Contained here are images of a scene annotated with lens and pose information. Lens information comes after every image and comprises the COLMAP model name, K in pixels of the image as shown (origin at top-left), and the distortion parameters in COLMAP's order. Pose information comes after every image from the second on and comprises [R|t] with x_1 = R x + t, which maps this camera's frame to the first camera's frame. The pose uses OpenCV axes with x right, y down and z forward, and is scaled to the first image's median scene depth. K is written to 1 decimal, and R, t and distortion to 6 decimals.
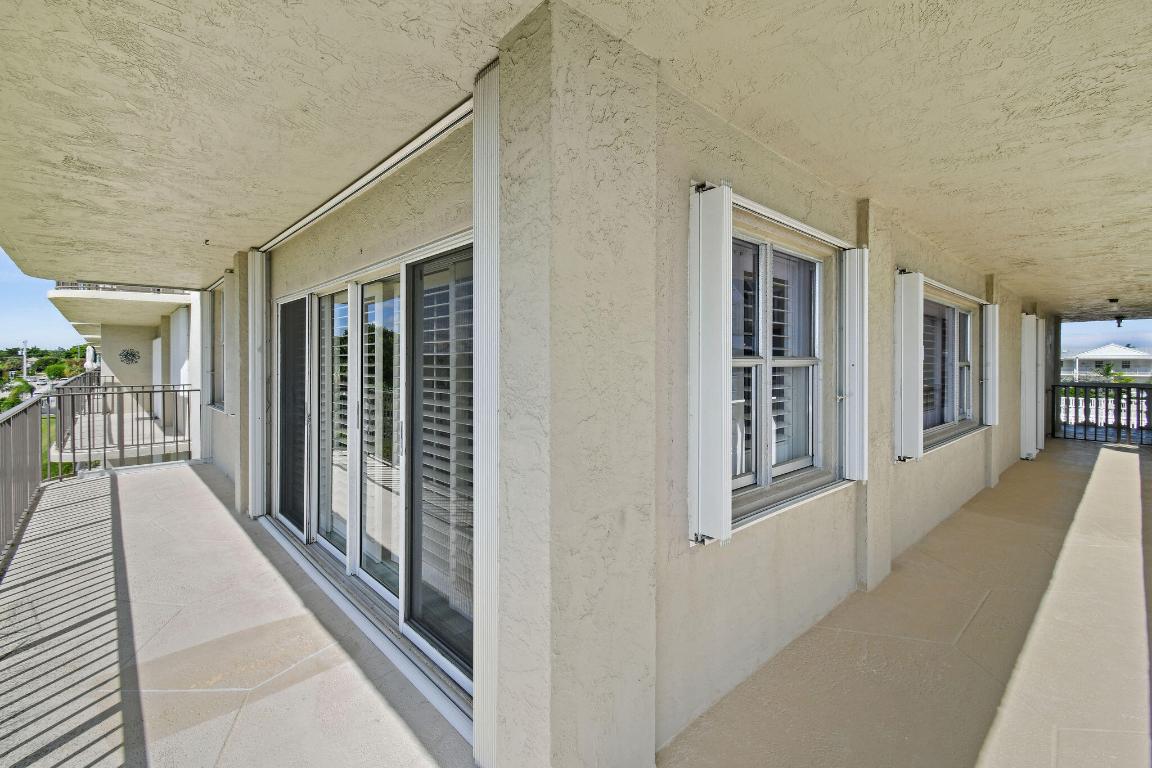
lens RADIAL K [[516.9, 0, 578.2], [0, 516.9, 365.4], [0, 0, 1]] dist [0.001041, -0.000052]
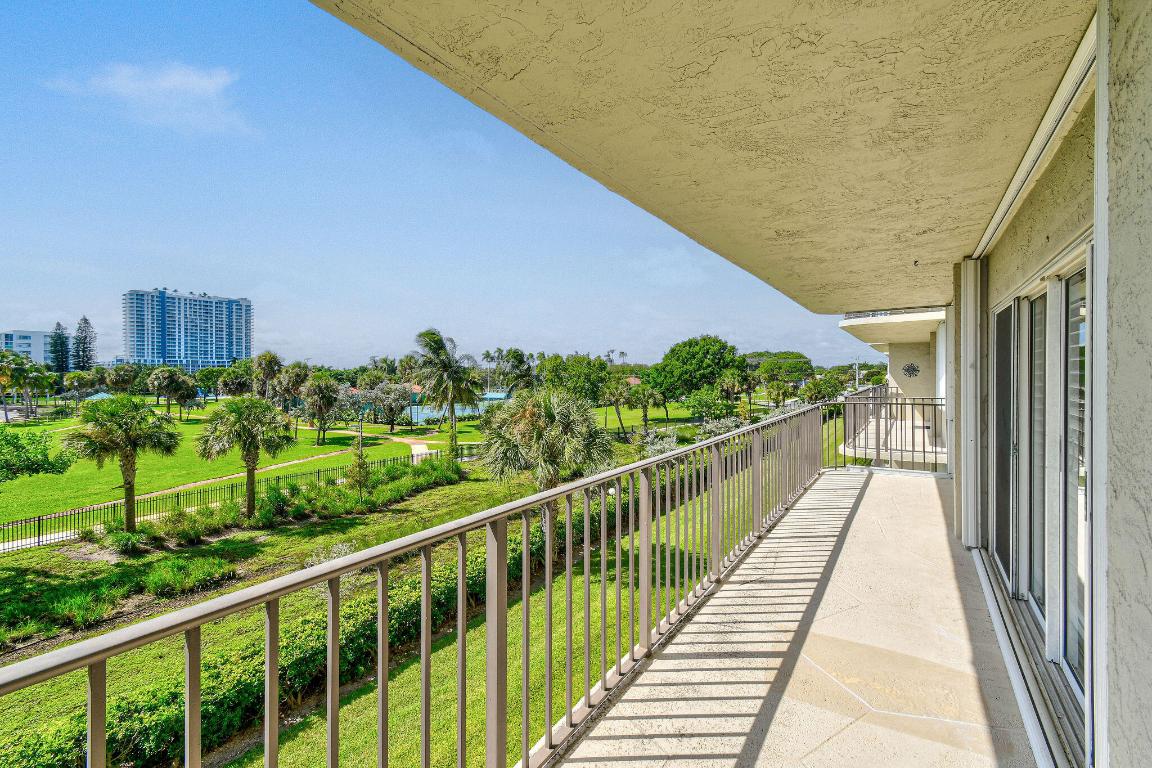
lens RADIAL K [[507.5, 0, 578.2], [0, 507.5, 376.7], [0, 0, 1]] dist [0.018013, -0.000263]
pose [[0.230917, 0.000027, -0.972973, 0.160215], [0.002418, 0.999997, 0.000602, -0.020002], [0.972970, -0.002492, 0.230916, 0.154215]]
